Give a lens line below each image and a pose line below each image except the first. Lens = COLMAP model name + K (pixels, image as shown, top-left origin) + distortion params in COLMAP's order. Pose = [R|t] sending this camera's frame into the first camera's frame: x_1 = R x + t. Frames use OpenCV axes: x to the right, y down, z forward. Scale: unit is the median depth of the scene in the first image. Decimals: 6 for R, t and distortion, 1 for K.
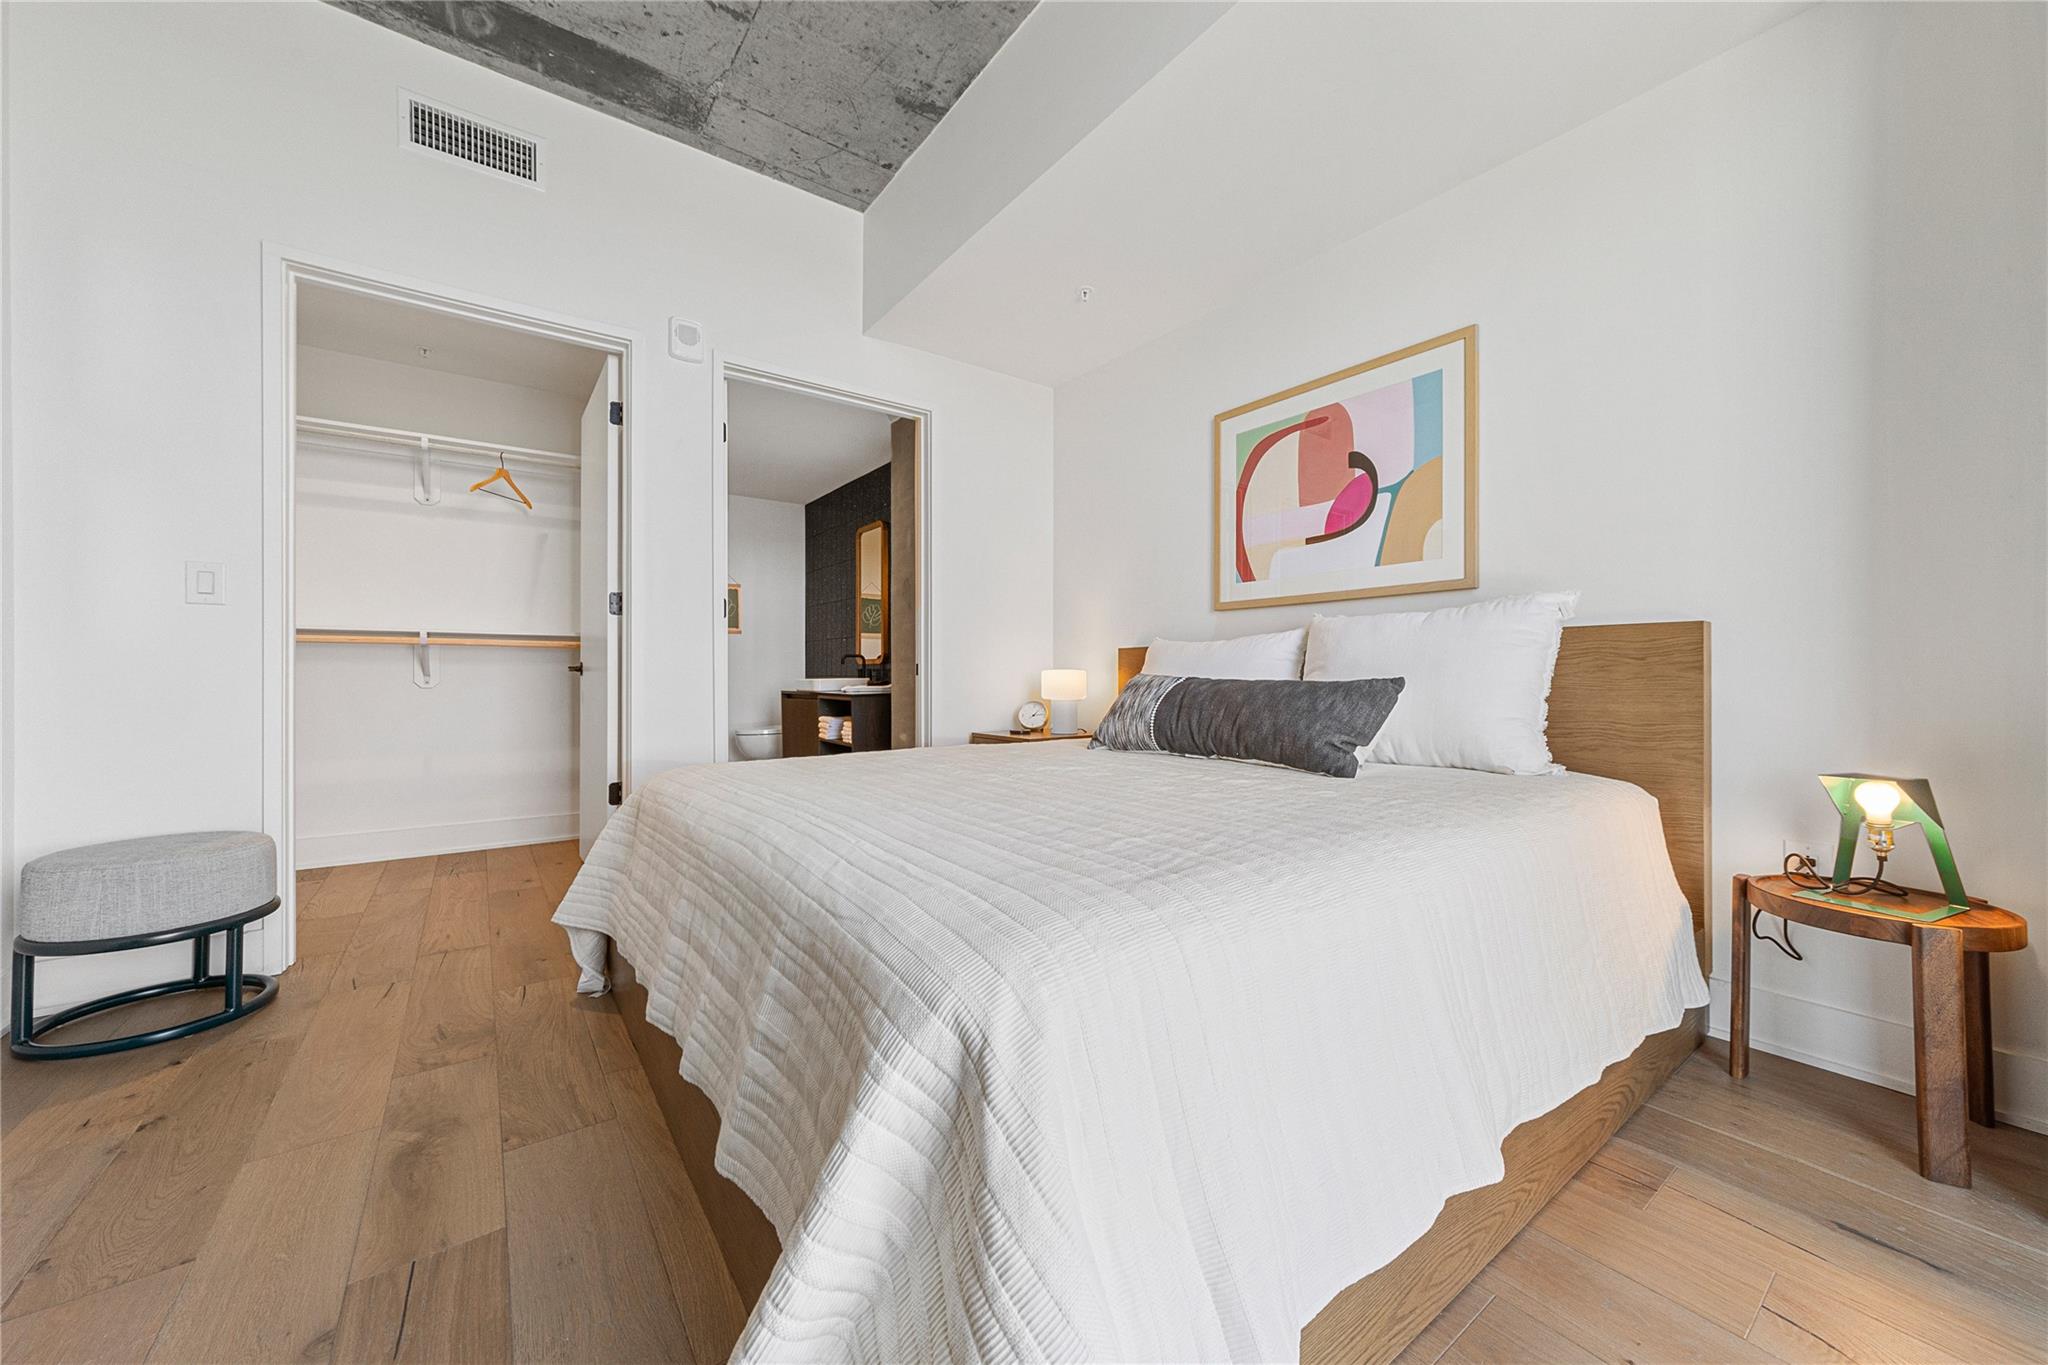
lens RADIAL K [[749.8, 0, 1027.0], [0, 749.8, 671.7], [0, 0, 1]] dist [0.004827, 0.001480]
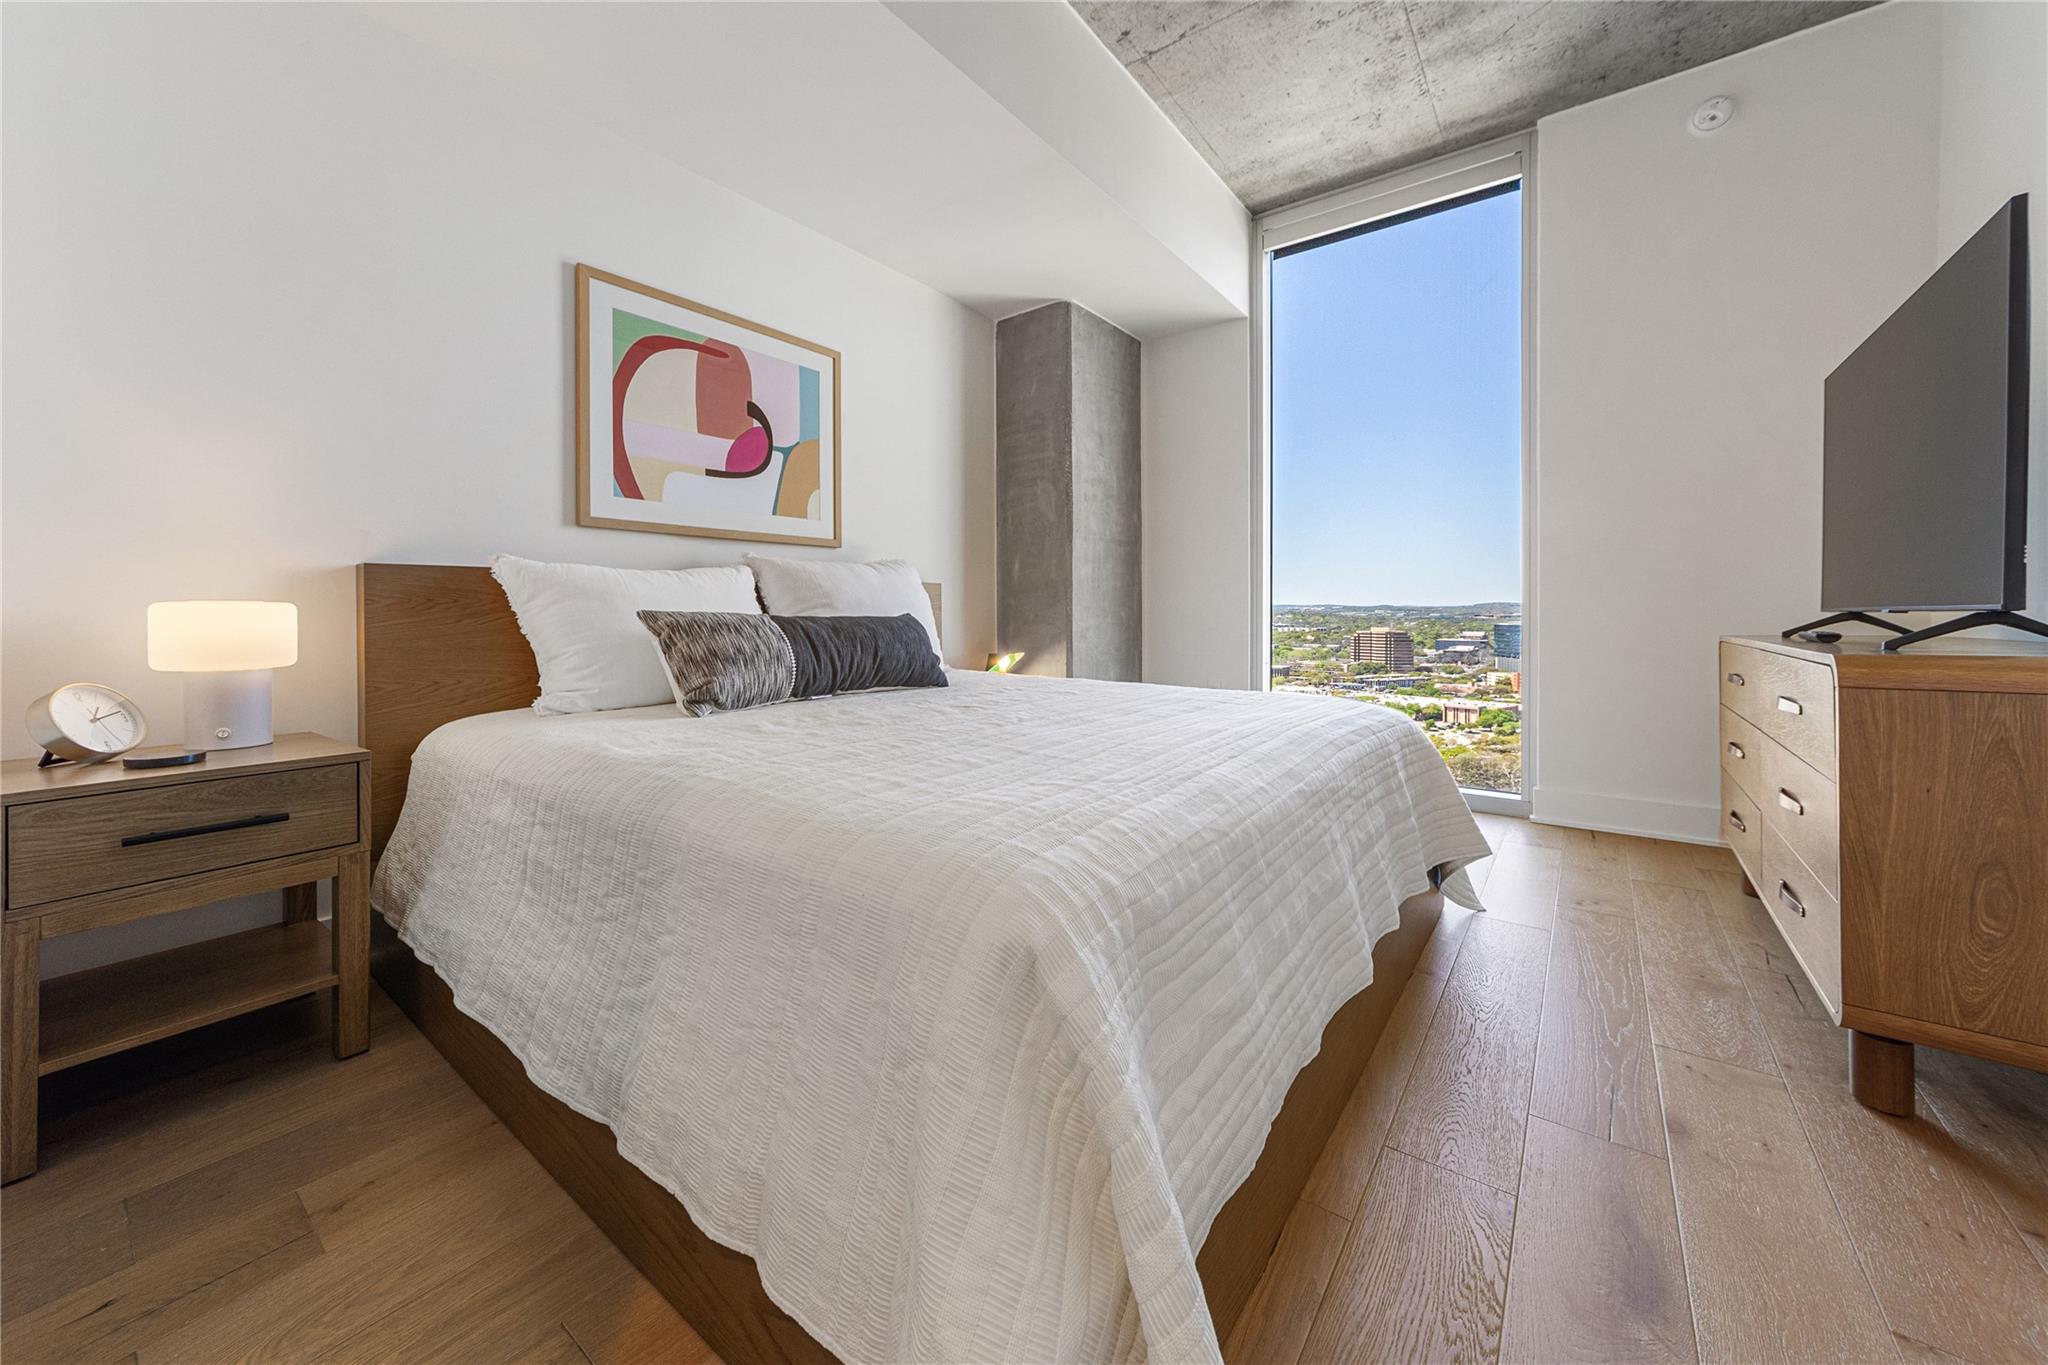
lens RADIAL K [[749.8, 0, 1035.5], [0, 749.8, 609.6], [0, 0, 1]] dist [0.004827, 0.001480]
pose [[-0.288233, 0.001628, 0.957559, -0.710185], [-0.004512, 0.999985, -0.003058, 0.002657], [-0.957550, -0.005202, -0.288221, 0.934282]]
